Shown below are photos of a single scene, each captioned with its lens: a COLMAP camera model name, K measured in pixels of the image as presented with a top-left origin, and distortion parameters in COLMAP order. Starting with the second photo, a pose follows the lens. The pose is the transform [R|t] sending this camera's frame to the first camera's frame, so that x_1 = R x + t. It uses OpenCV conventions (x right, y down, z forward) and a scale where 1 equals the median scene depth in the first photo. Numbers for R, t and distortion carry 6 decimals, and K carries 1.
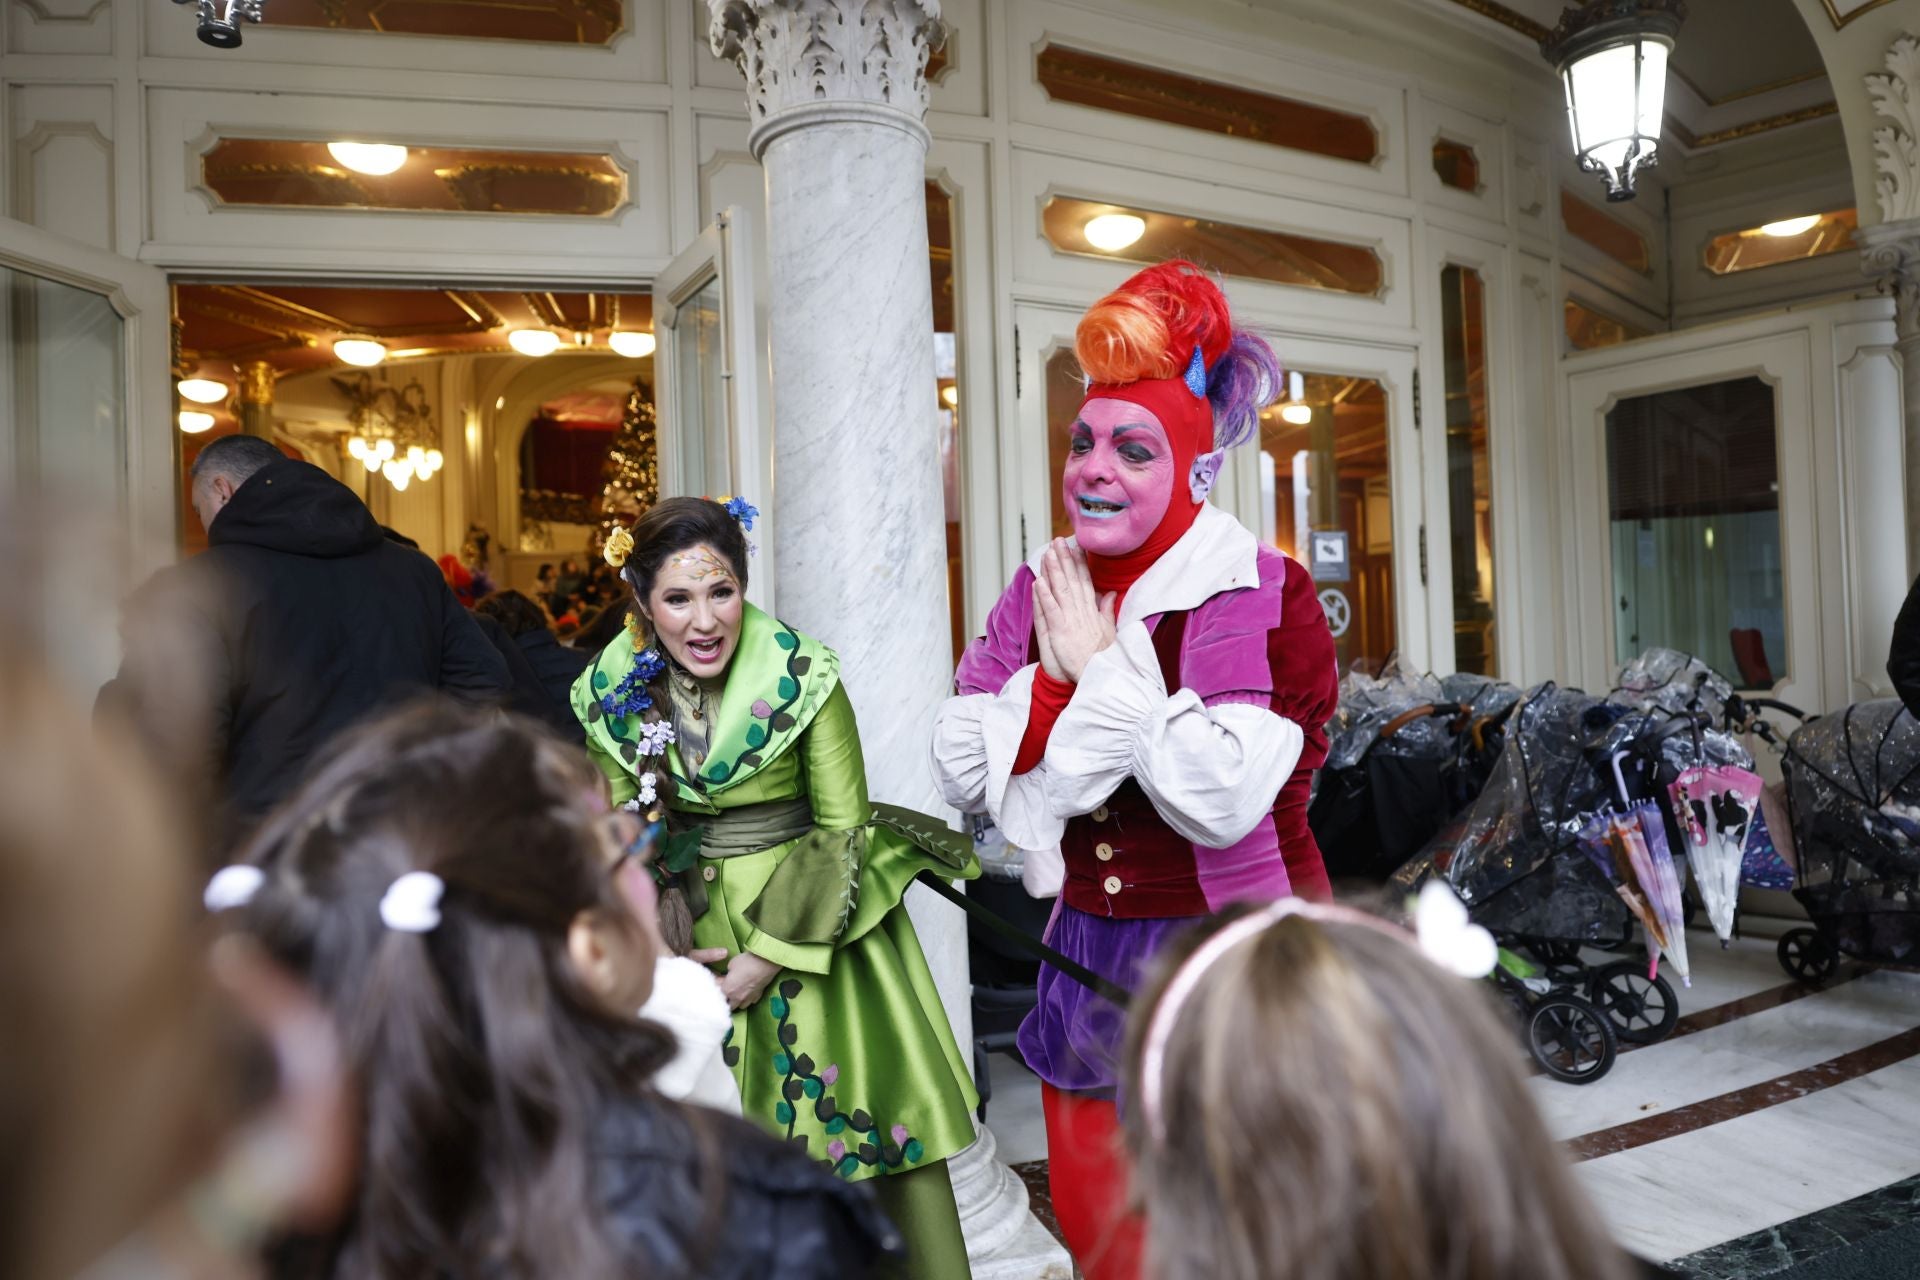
lens RADIAL K [[1325.6, 0, 960.0], [0, 1325.6, 640.0], [0, 0, 1]] dist [-0.131616, 0.099276]
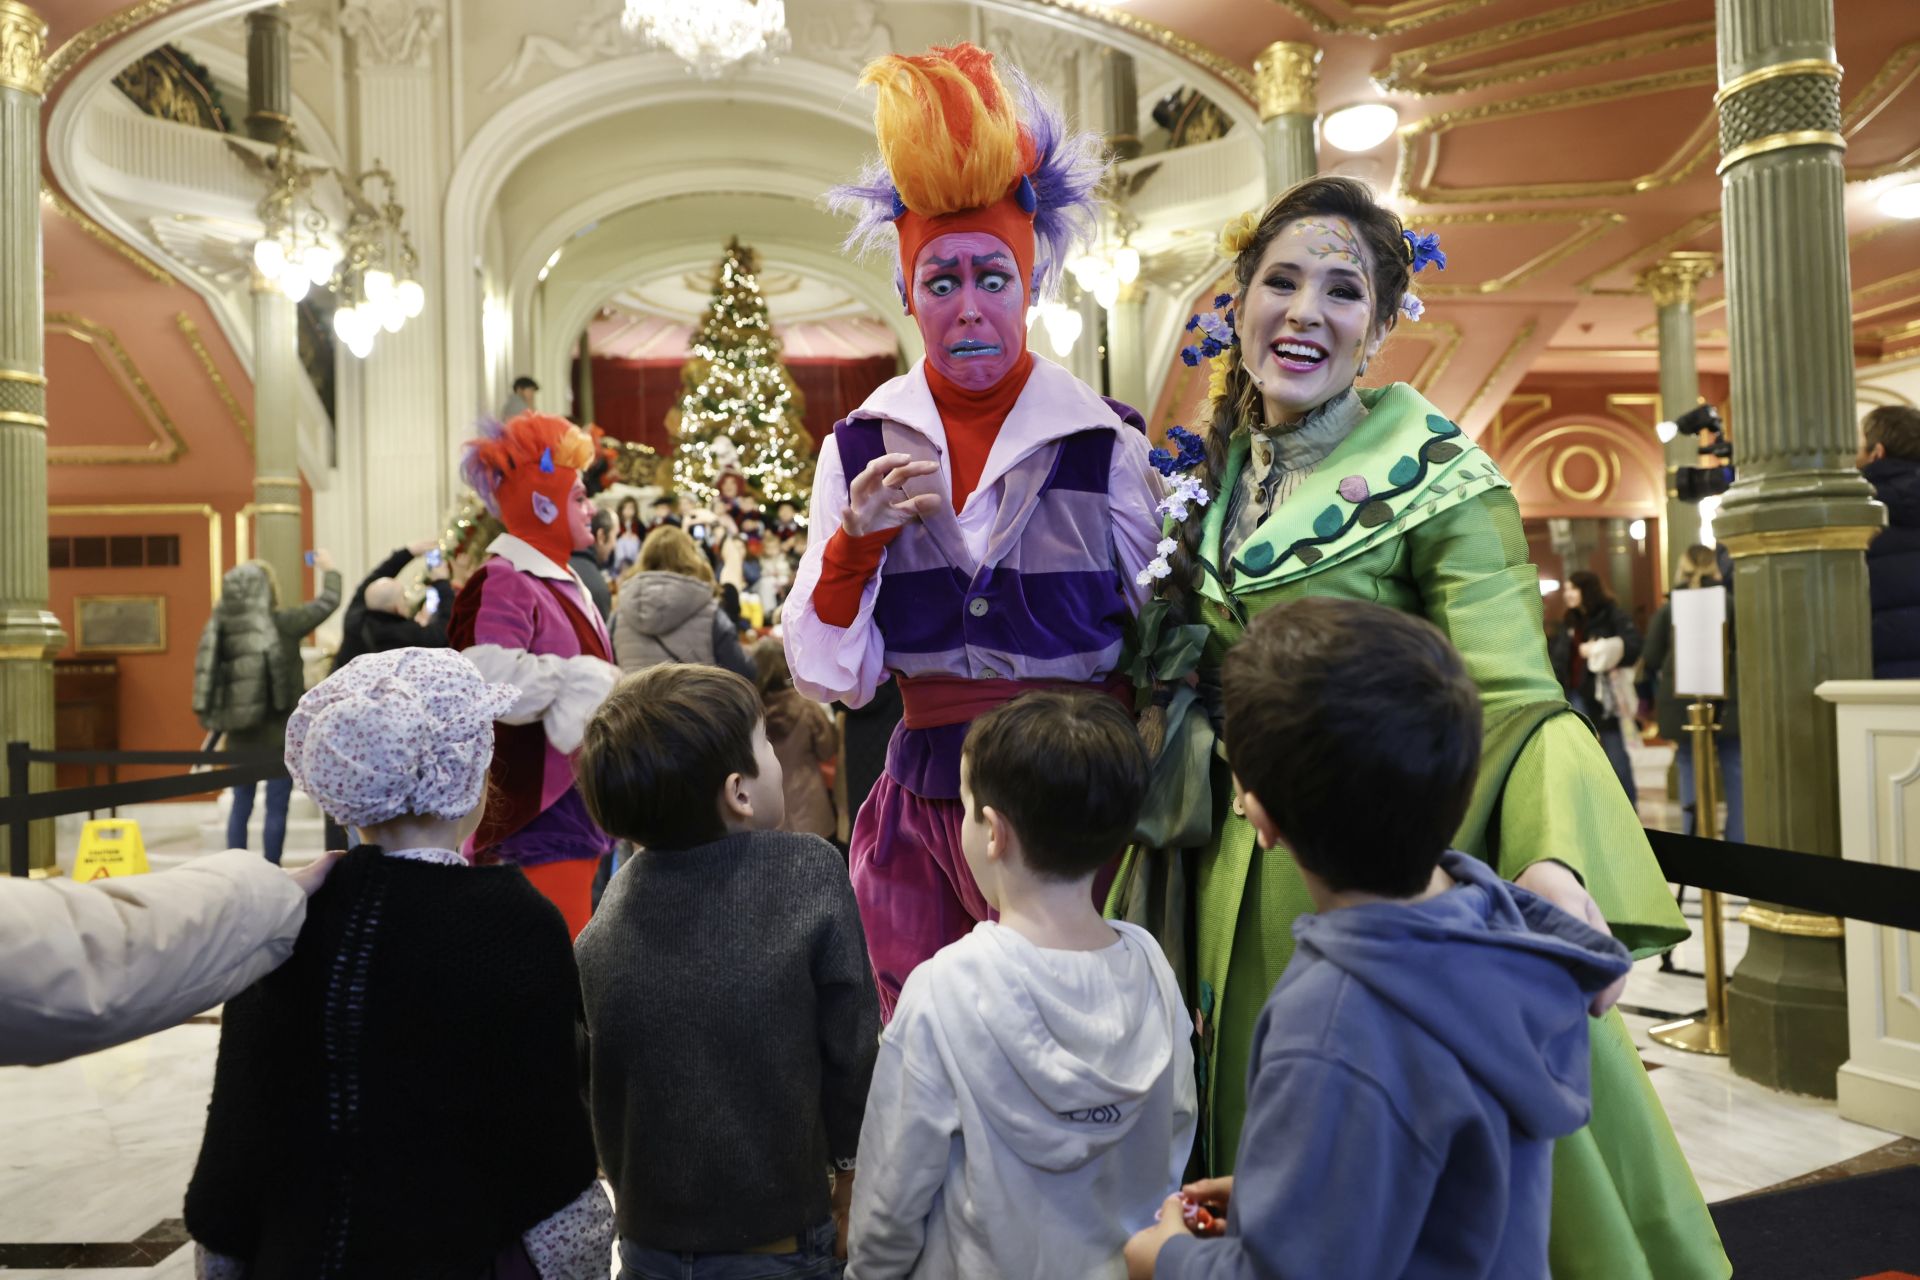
lens RADIAL K [[1325.6, 0, 960.0], [0, 1325.6, 640.0], [0, 0, 1]] dist [-0.131616, 0.099276]
pose [[0.998755, 0.005996, -0.049514, -0.090069], [-0.006186, 0.999974, -0.003683, 0.015392], [0.049490, 0.003985, 0.998767, 0.312376]]
